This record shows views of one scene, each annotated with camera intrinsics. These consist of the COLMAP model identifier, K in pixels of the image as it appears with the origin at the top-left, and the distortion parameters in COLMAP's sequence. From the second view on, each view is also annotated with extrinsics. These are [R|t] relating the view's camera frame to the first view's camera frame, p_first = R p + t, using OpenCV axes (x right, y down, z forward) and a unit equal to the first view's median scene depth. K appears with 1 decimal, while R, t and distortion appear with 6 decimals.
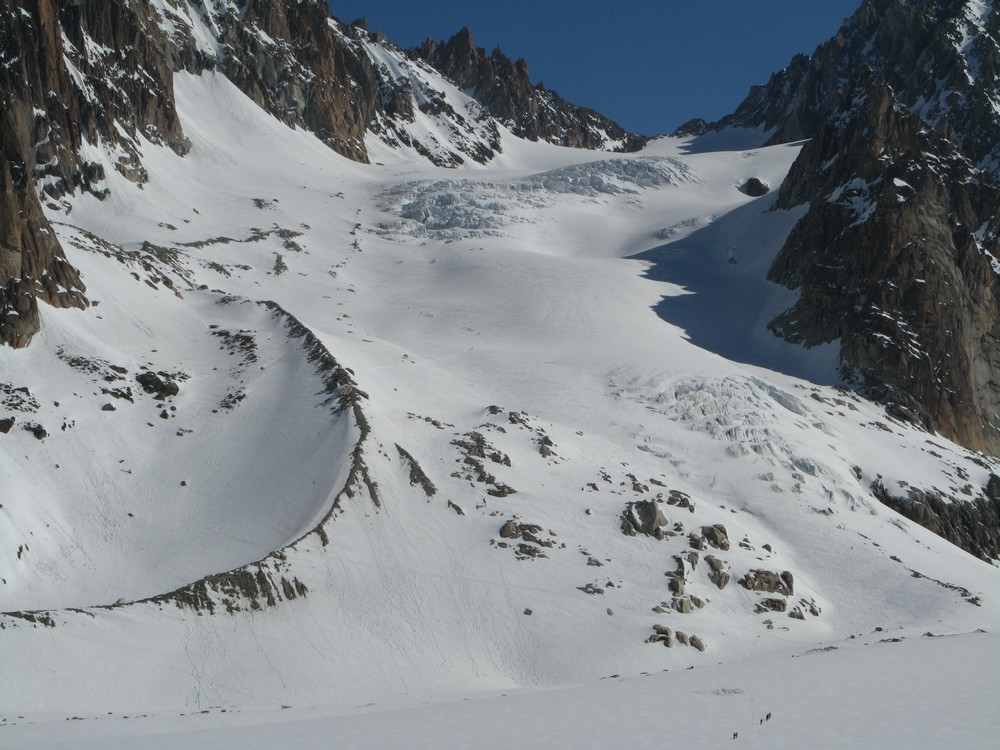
lens RADIAL K [[2294.2, 0, 501.3], [0, 2294.2, 371.2], [0, 0, 1]] dist [0.035369, 0.000000]
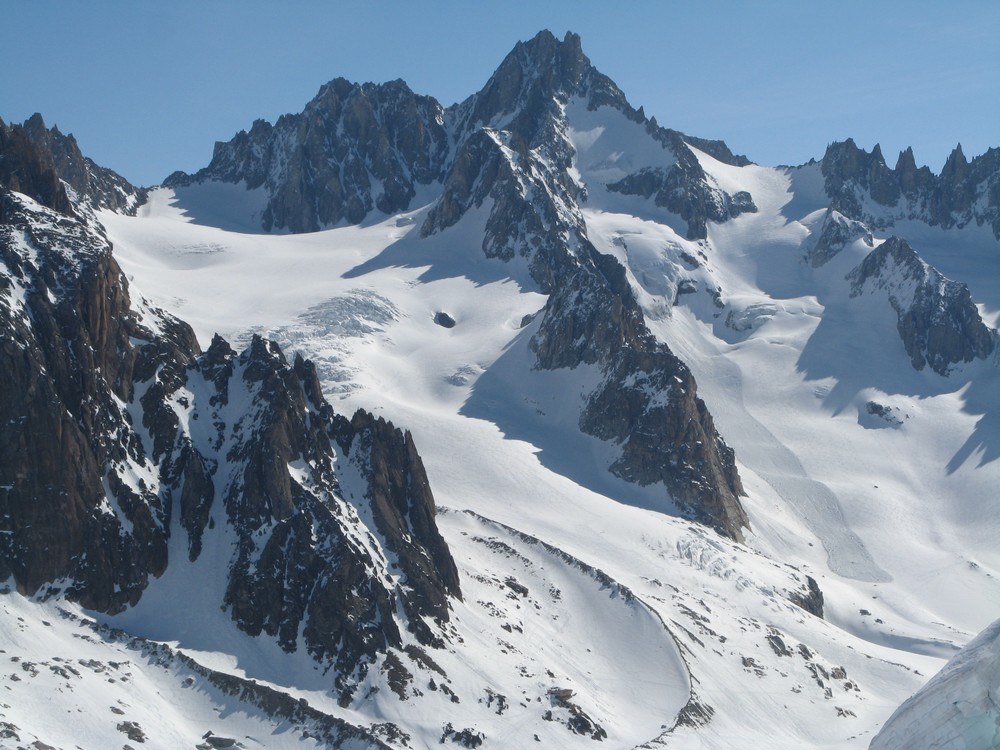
lens RADIAL K [[2562.2, 0, 533.1], [0, 2562.2, 375.5], [0, 0, 1]] dist [0.120083, 0.000000]
pose [[0.880324, -0.036152, 0.472994, -0.676205], [-0.006407, 0.996095, 0.088059, -0.210787], [-0.474330, -0.080550, 0.876654, -0.486758]]
